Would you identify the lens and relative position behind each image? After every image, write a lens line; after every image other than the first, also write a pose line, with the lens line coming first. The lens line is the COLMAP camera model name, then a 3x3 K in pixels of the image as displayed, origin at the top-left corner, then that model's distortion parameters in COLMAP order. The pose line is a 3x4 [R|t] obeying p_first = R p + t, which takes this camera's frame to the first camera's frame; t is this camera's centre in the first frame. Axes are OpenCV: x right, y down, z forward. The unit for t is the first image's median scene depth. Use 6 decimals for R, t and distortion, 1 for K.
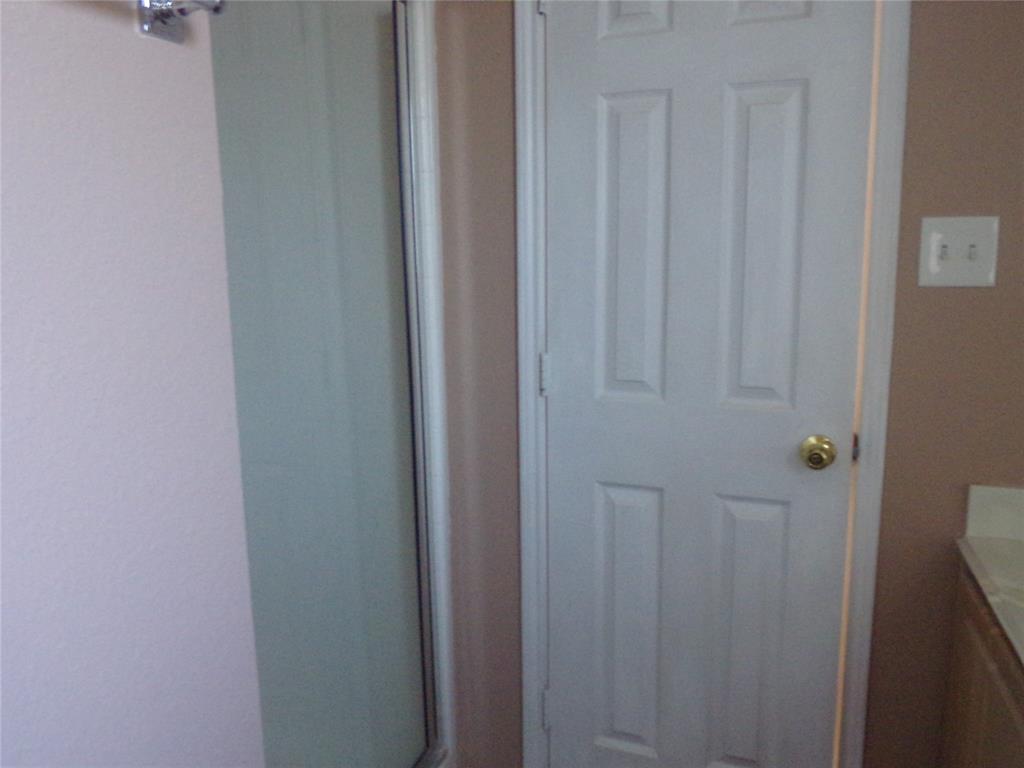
lens RADIAL K [[859.0, 0, 512.0], [0, 859.0, 384.0], [0, 0, 1]] dist [0.066815, -0.131407]
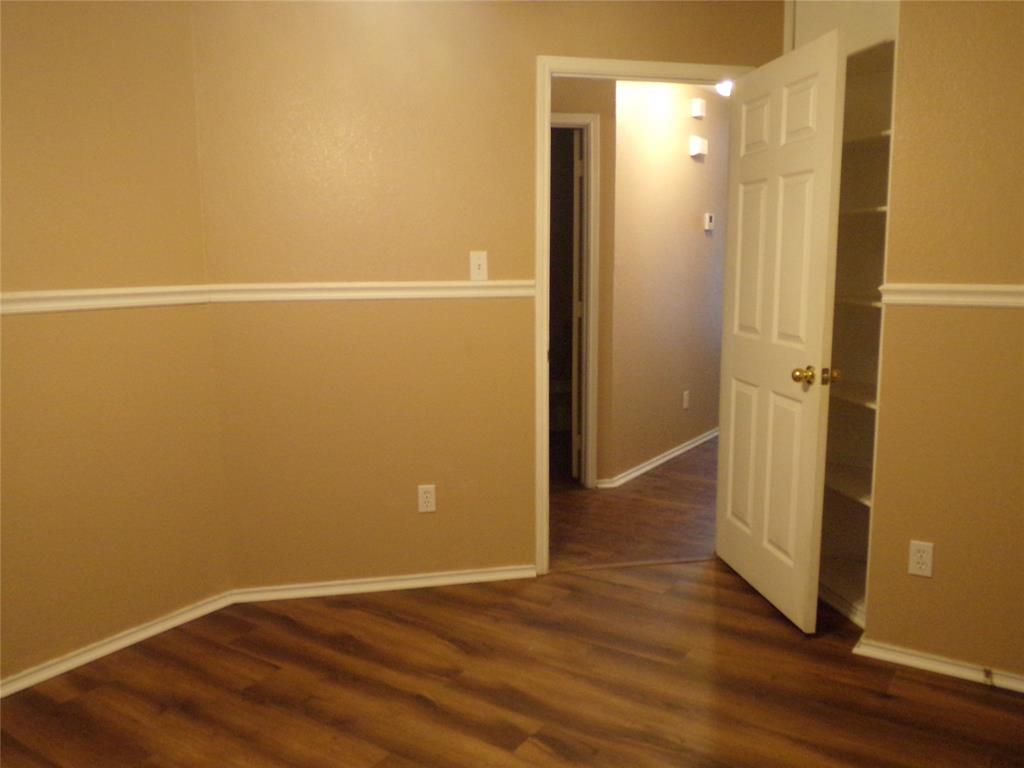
lens RADIAL K [[859.0, 0, 512.0], [0, 859.0, 384.0], [0, 0, 1]] dist [0.066815, -0.131407]
pose [[0.553610, 0.144578, -0.820130, 0.862030], [-0.169499, 0.983762, 0.059007, 0.058168], [0.815344, 0.106344, 0.569127, -0.309922]]
